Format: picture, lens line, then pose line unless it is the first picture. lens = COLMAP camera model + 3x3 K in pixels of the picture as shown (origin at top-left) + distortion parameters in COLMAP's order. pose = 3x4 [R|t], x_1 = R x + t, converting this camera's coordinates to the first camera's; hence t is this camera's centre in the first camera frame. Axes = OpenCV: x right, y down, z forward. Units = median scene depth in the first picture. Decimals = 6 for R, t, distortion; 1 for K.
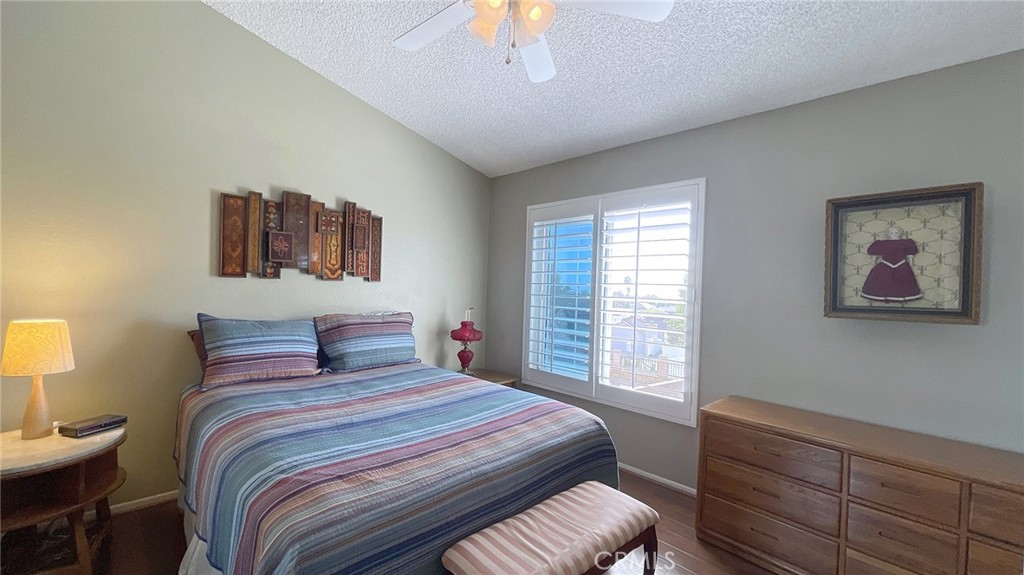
lens RADIAL K [[412.0, 0, 504.8], [0, 412.0, 290.5], [0, 0, 1]] dist [0.004371, -0.000984]
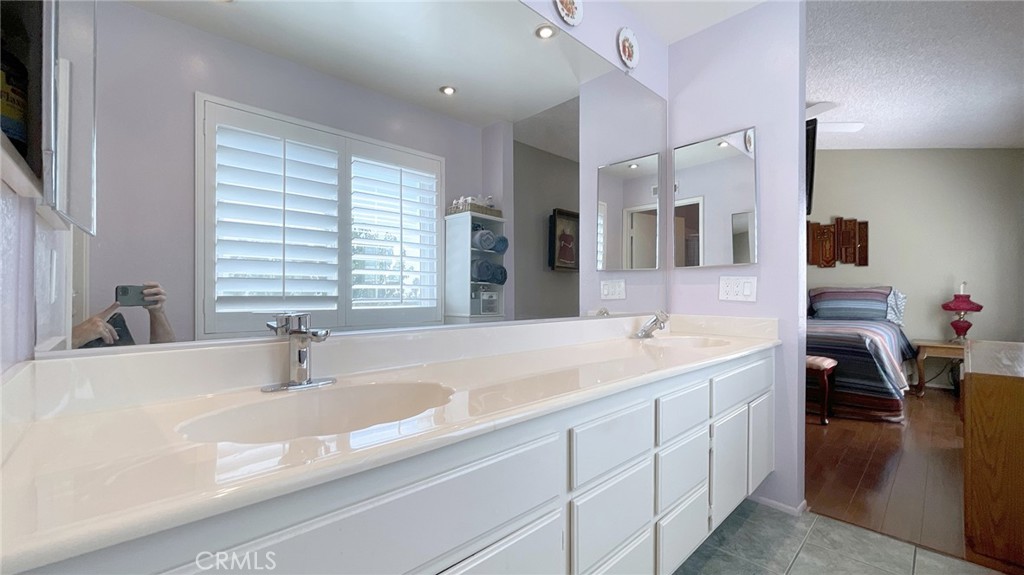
lens RADIAL K [[412.0, 0, 514.5], [0, 412.0, 290.3], [0, 0, 1]] dist [0.004371, -0.000984]
pose [[-0.012498, -0.037109, -0.999233, 1.374659], [-0.008639, 0.999278, -0.037003, 0.153198], [0.999885, 0.008170, -0.012809, -0.256771]]
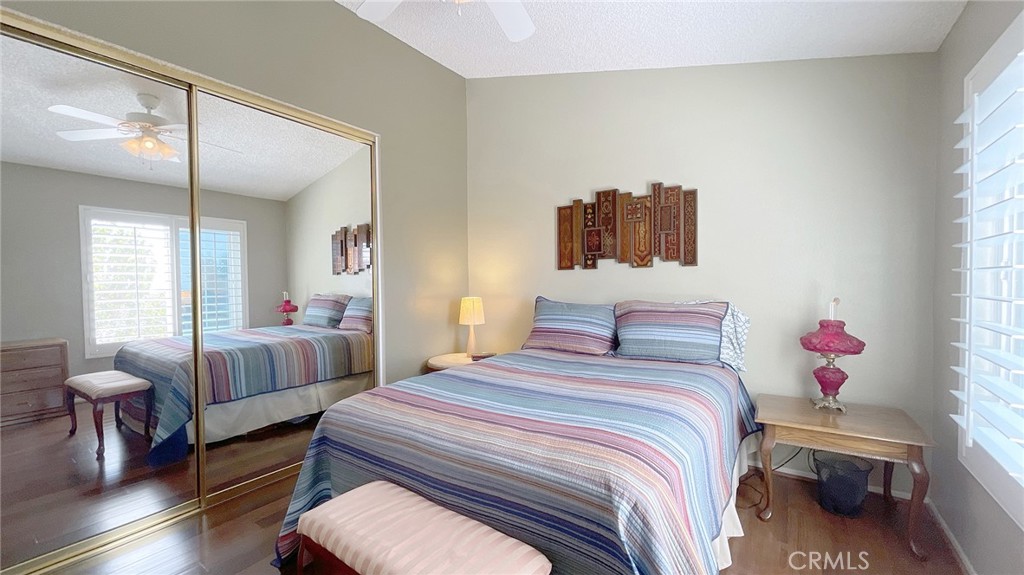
lens RADIAL K [[412.0, 0, 520.4], [0, 412.0, 293.1], [0, 0, 1]] dist [0.004371, -0.000984]
pose [[0.196534, -0.006167, -0.980478, 0.549763], [0.009984, 0.999941, -0.004288, 0.043045], [0.980446, -0.008946, 0.196584, 0.567397]]
